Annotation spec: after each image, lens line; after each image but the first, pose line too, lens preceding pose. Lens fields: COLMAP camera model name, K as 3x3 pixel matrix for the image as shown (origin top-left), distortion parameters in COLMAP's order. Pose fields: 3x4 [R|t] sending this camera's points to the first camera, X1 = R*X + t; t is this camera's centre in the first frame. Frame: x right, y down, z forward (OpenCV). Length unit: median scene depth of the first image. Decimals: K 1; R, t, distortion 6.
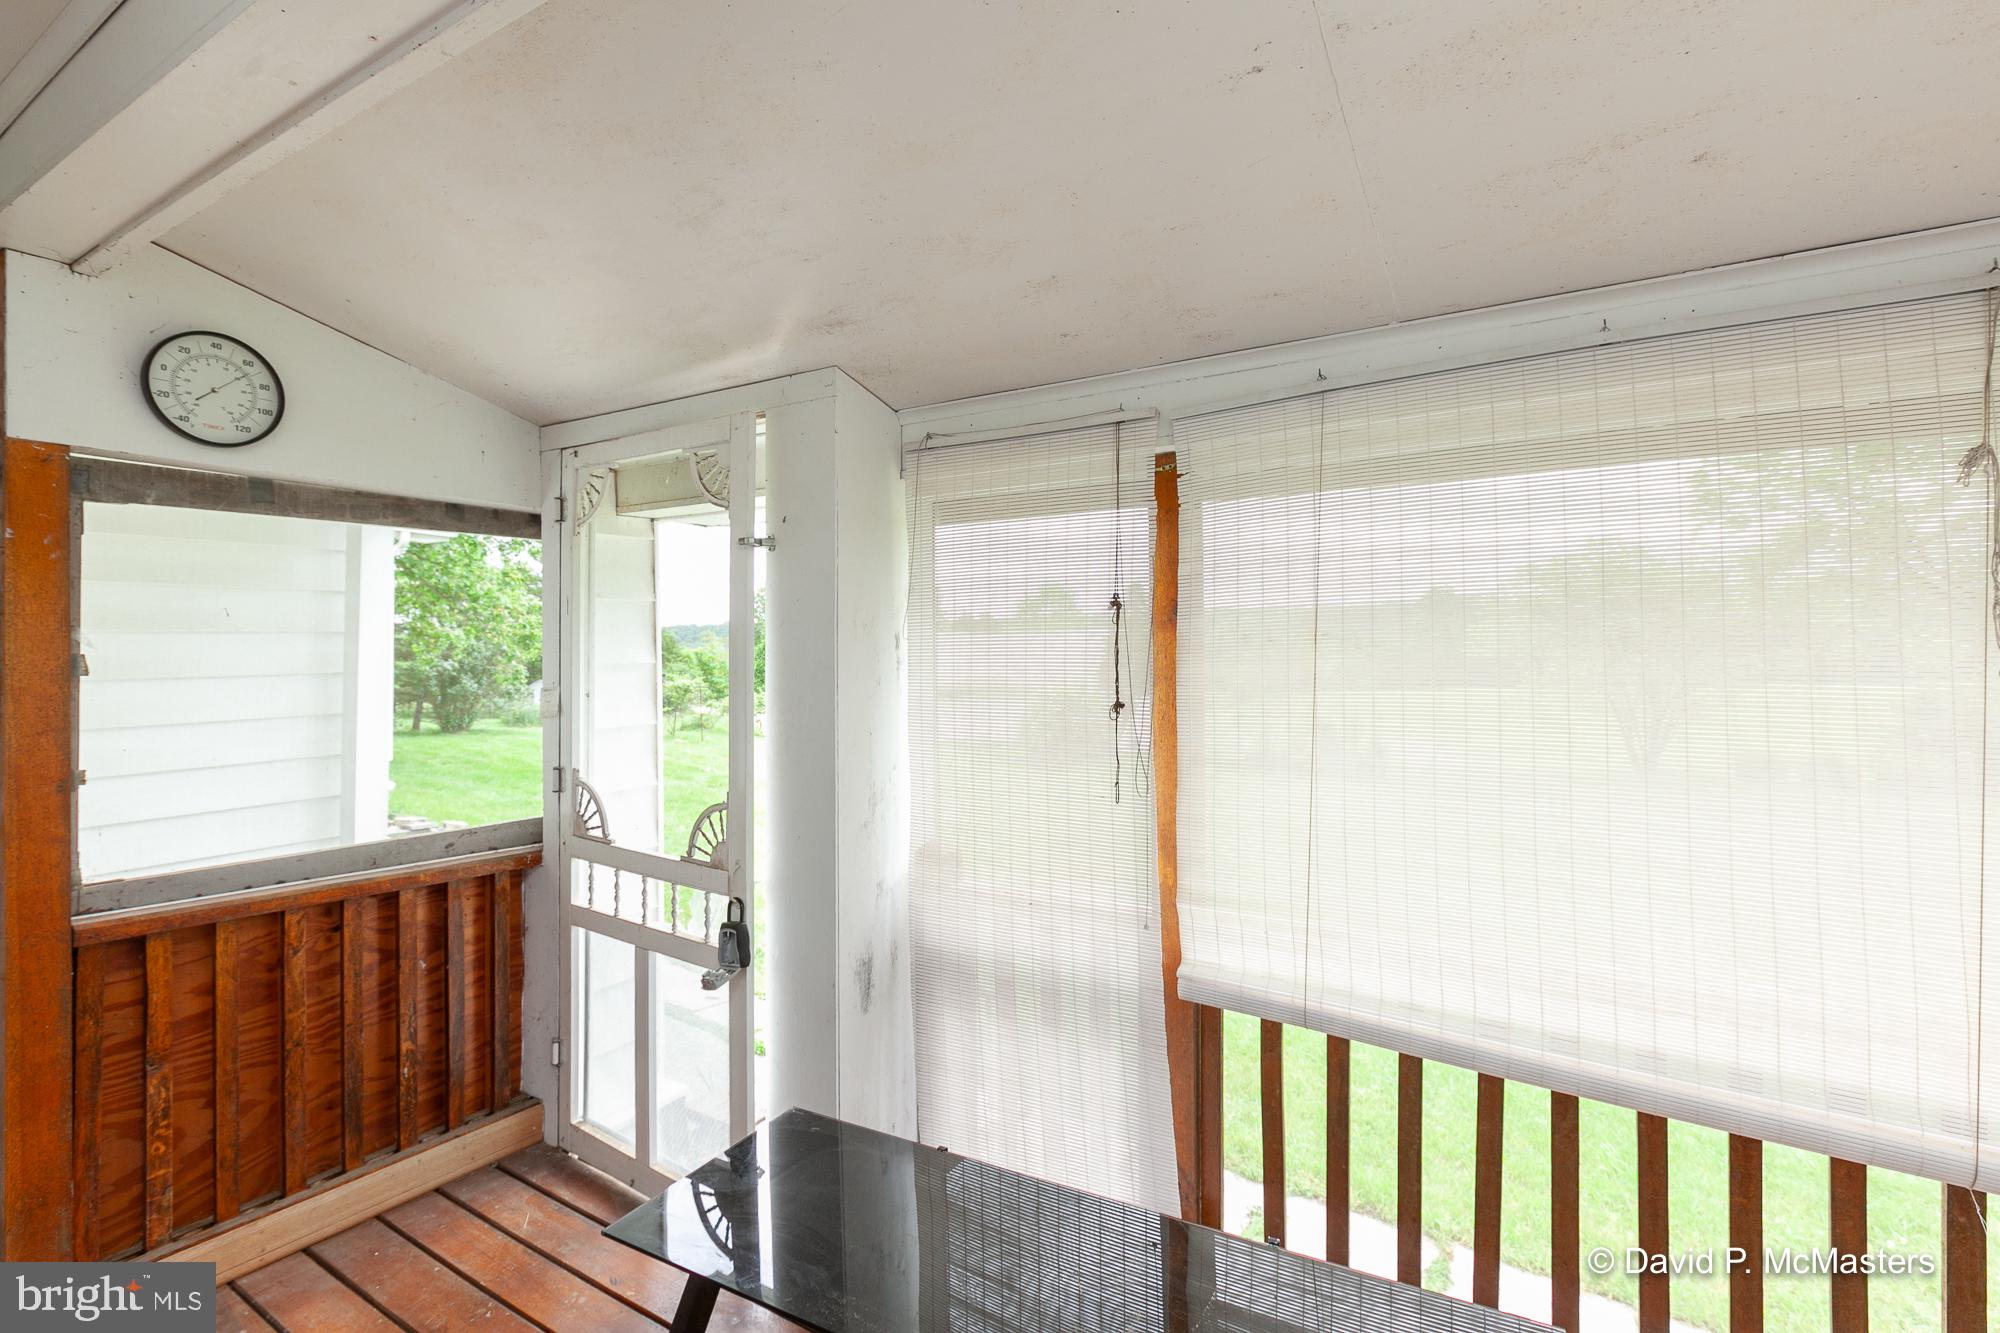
lens RADIAL K [[909.4, 0, 1008.2], [0, 909.4, 656.9], [0, 0, 1]] dist [0.004722, -0.000791]
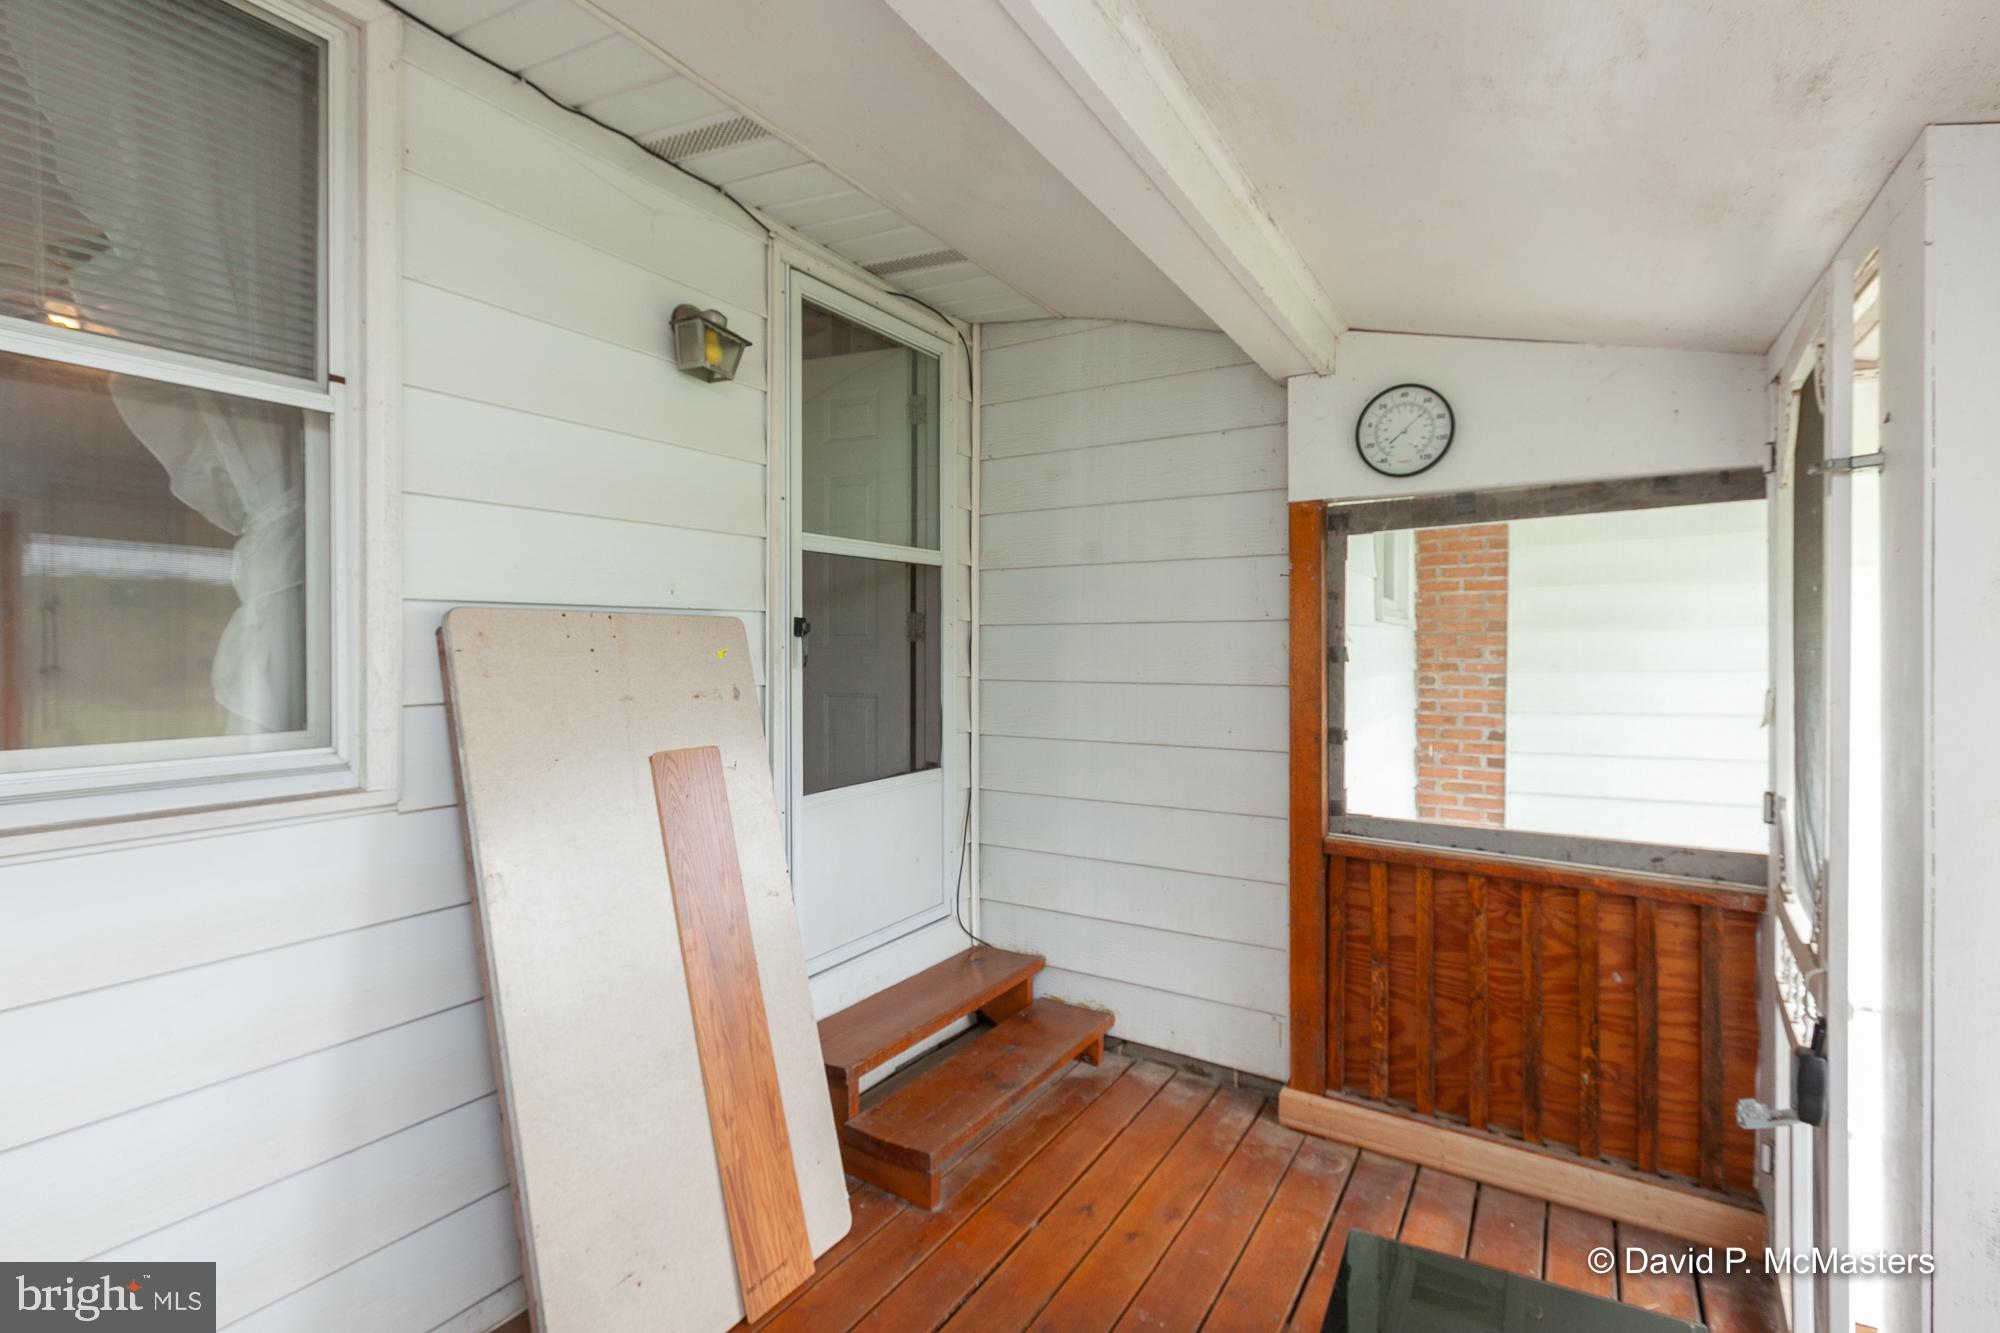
lens RADIAL K [[909.4, 0, 1006.2], [0, 909.4, 656.0], [0, 0, 1]] dist [0.004722, -0.000791]
pose [[0.018587, 0.010450, -0.999773, 0.333085], [-0.001377, 0.999945, 0.010426, -0.001777], [0.999826, 0.001183, 0.018600, 0.422216]]
